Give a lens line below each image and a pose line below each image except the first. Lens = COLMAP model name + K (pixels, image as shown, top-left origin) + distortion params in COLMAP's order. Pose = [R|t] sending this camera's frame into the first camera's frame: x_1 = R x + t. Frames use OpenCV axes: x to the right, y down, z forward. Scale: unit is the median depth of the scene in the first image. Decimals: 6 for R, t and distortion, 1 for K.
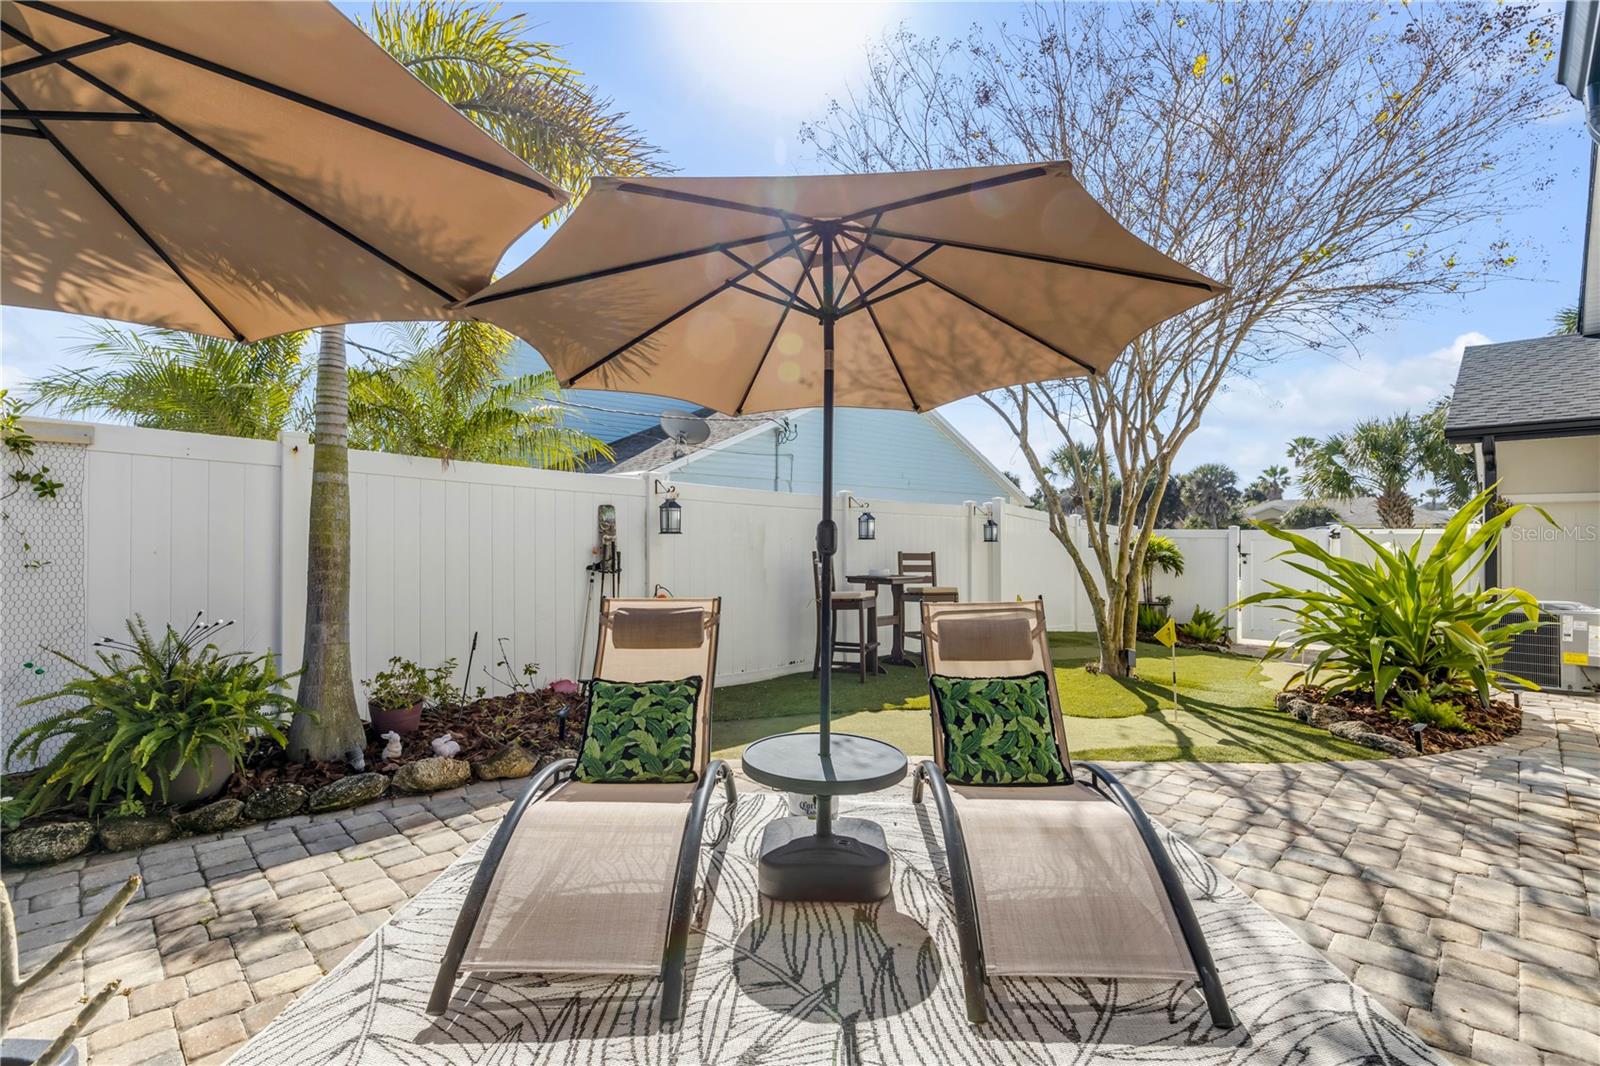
lens RADIAL K [[721.4, 0, 800.0], [0, 721.4, 533.0], [0, 0, 1]] dist [0.001298, -0.000091]
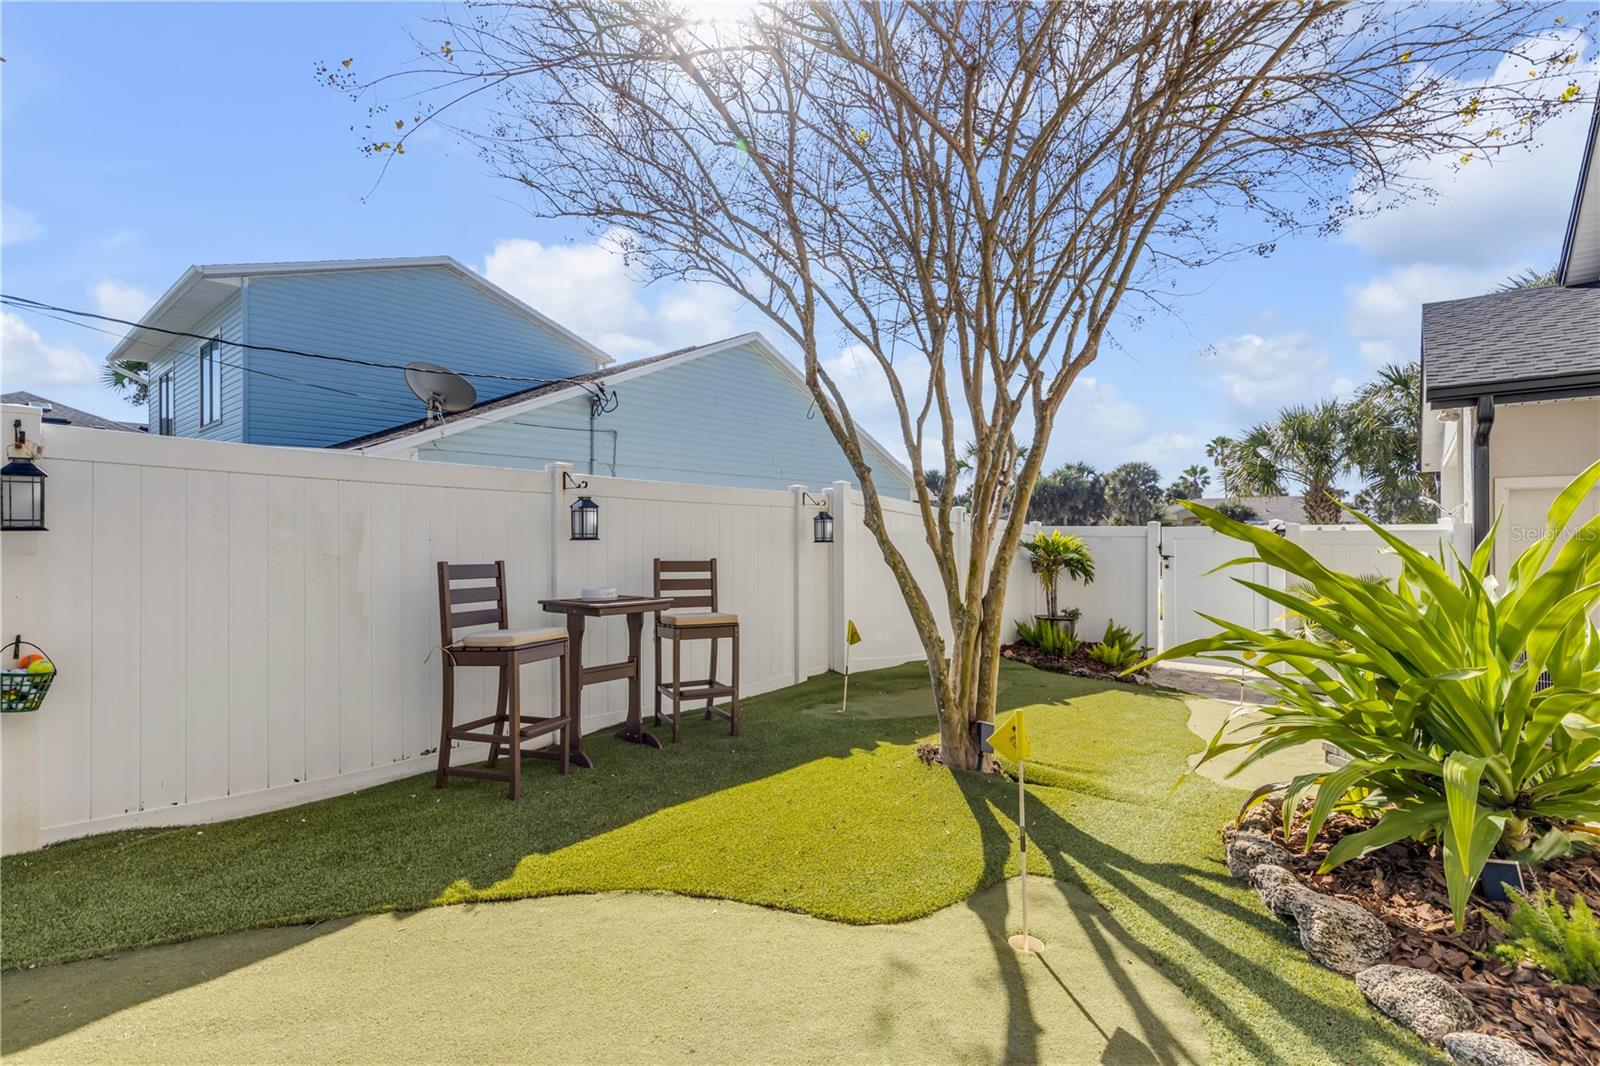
lens RADIAL K [[721.4, 0, 800.0], [0, 721.4, 533.0], [0, 0, 1]] dist [0.001298, -0.000091]
pose [[0.996626, -0.001458, 0.082060, 0.141515], [0.001383, 0.999999, 0.000974, 0.001642], [-0.082061, -0.000857, 0.996627, 0.229984]]
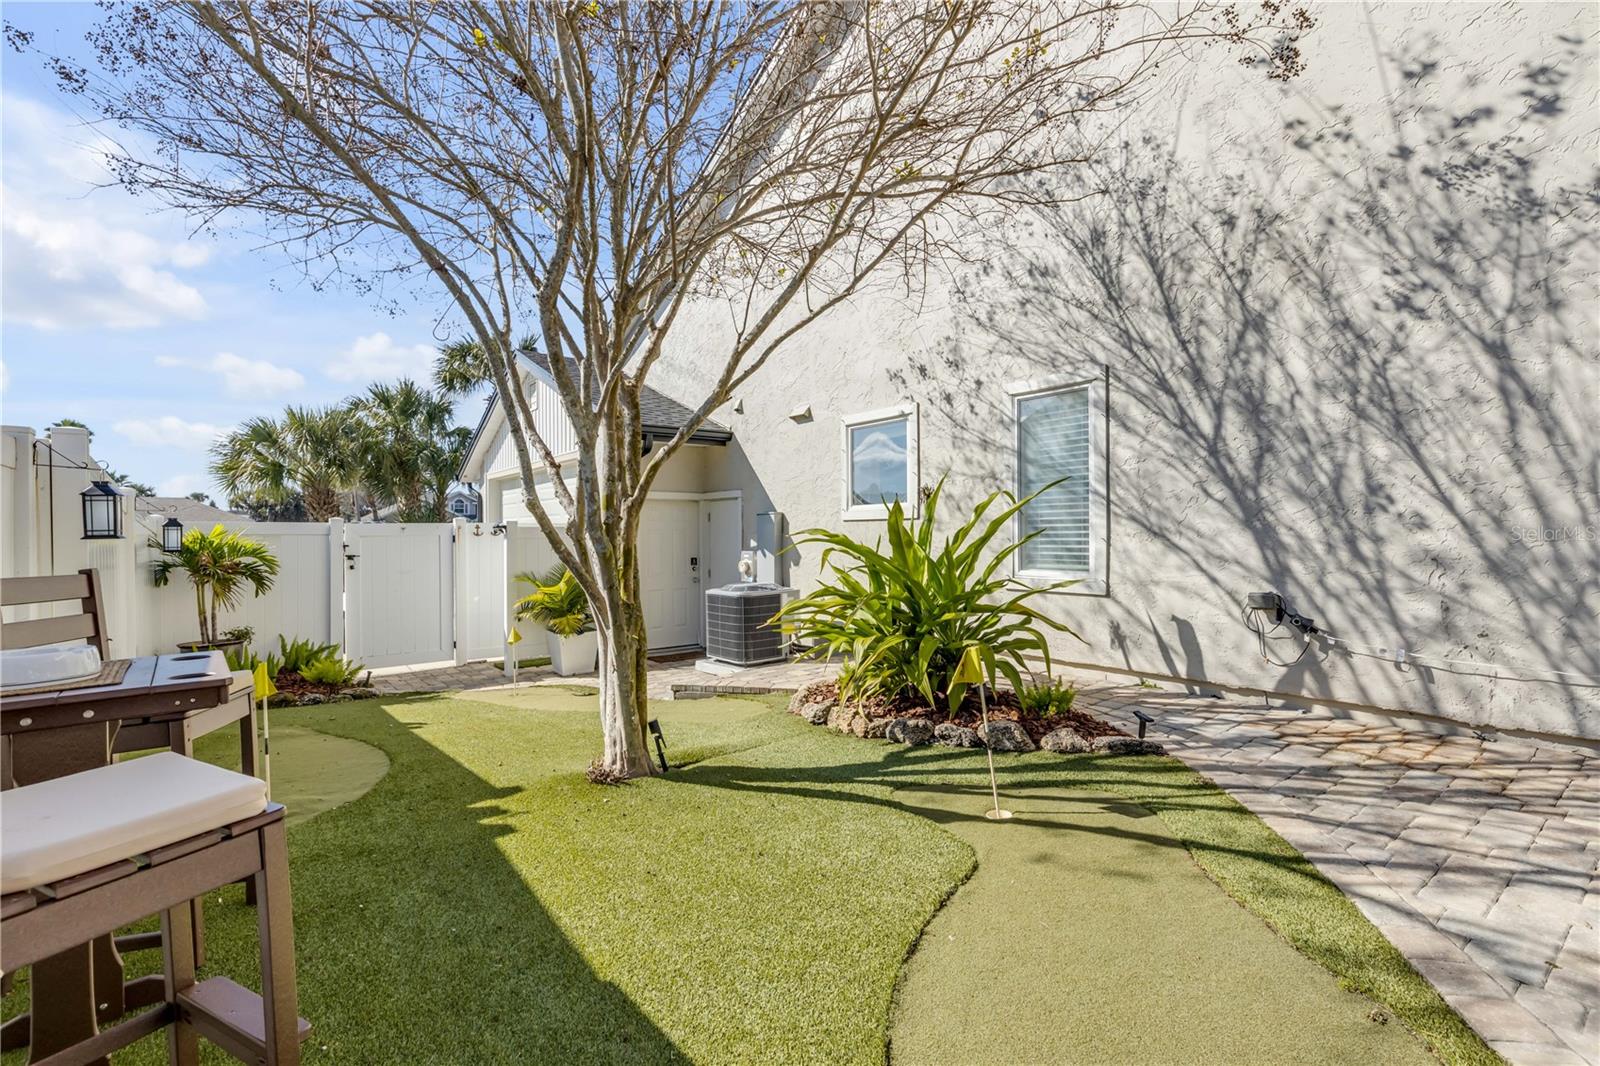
lens RADIAL K [[721.4, 0, 800.0], [0, 721.4, 533.0], [0, 0, 1]] dist [0.001298, -0.000091]
pose [[0.136558, 0.001529, 0.990631, -0.044685], [0.006716, 0.999974, -0.002469, 0.010420], [-0.990609, 0.006990, 0.136544, 0.446863]]
